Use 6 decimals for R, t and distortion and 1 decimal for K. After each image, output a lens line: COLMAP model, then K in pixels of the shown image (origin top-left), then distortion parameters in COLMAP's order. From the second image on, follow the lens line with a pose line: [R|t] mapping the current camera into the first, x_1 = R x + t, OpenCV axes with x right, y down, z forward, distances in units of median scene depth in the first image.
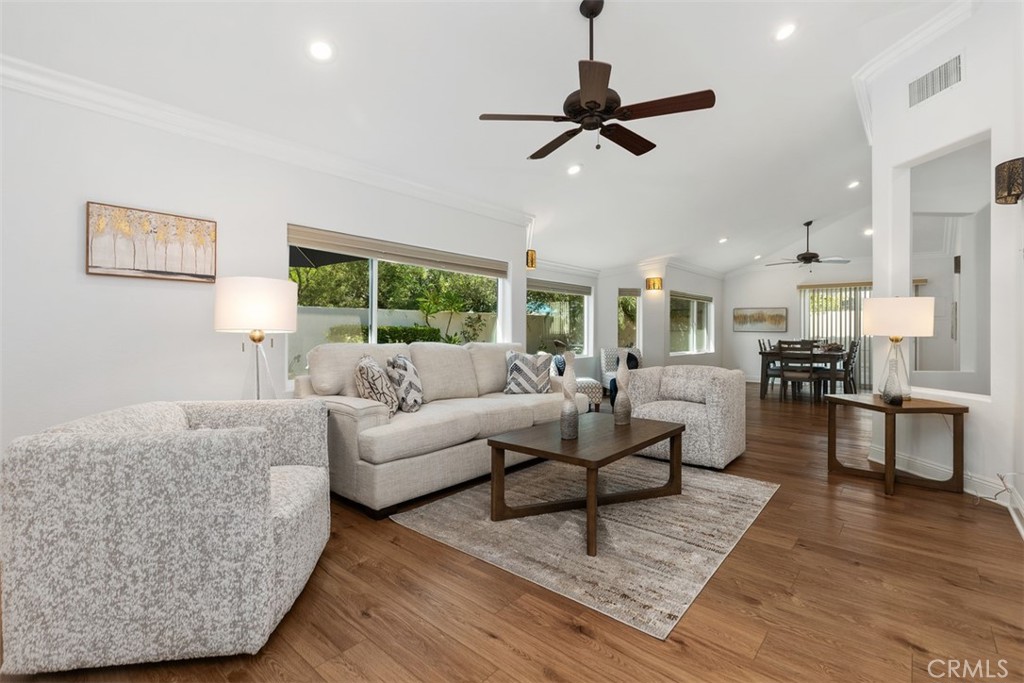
lens RADIAL K [[467.7, 0, 509.8], [0, 467.7, 333.2], [0, 0, 1]] dist [0.006879, 0.002294]
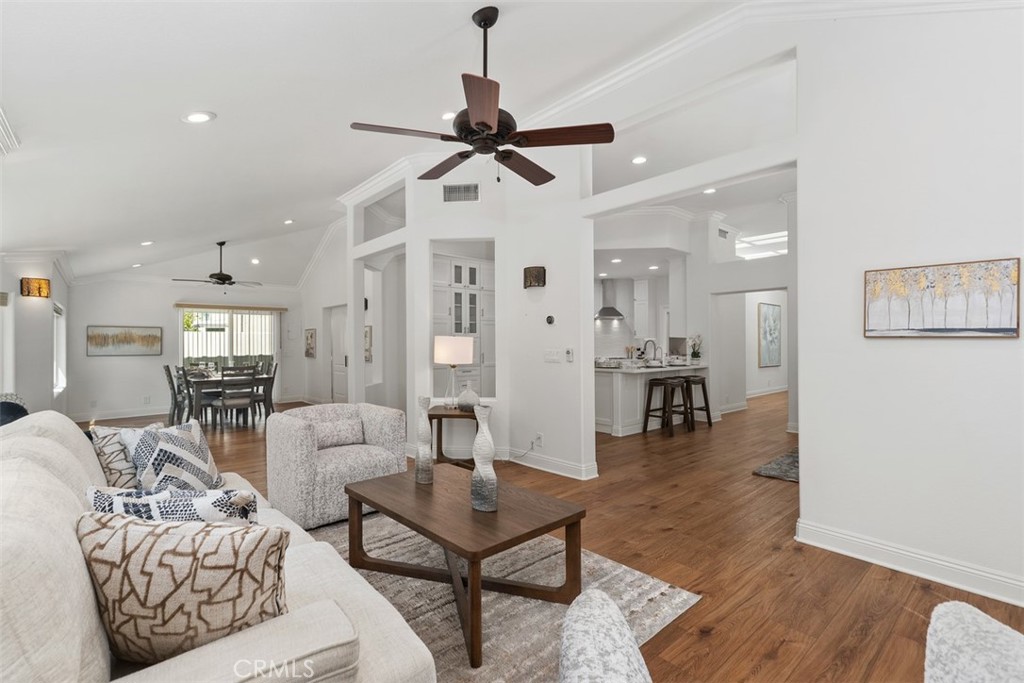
lens RADIAL K [[467.7, 0, 511.4], [0, 467.7, 341.6], [0, 0, 1]] dist [0.006879, 0.002294]
pose [[0.131679, -0.004071, 0.991284, -0.249016], [0.011431, 0.999931, 0.002588, -0.028330], [-0.991226, 0.010991, 0.131717, 0.296441]]
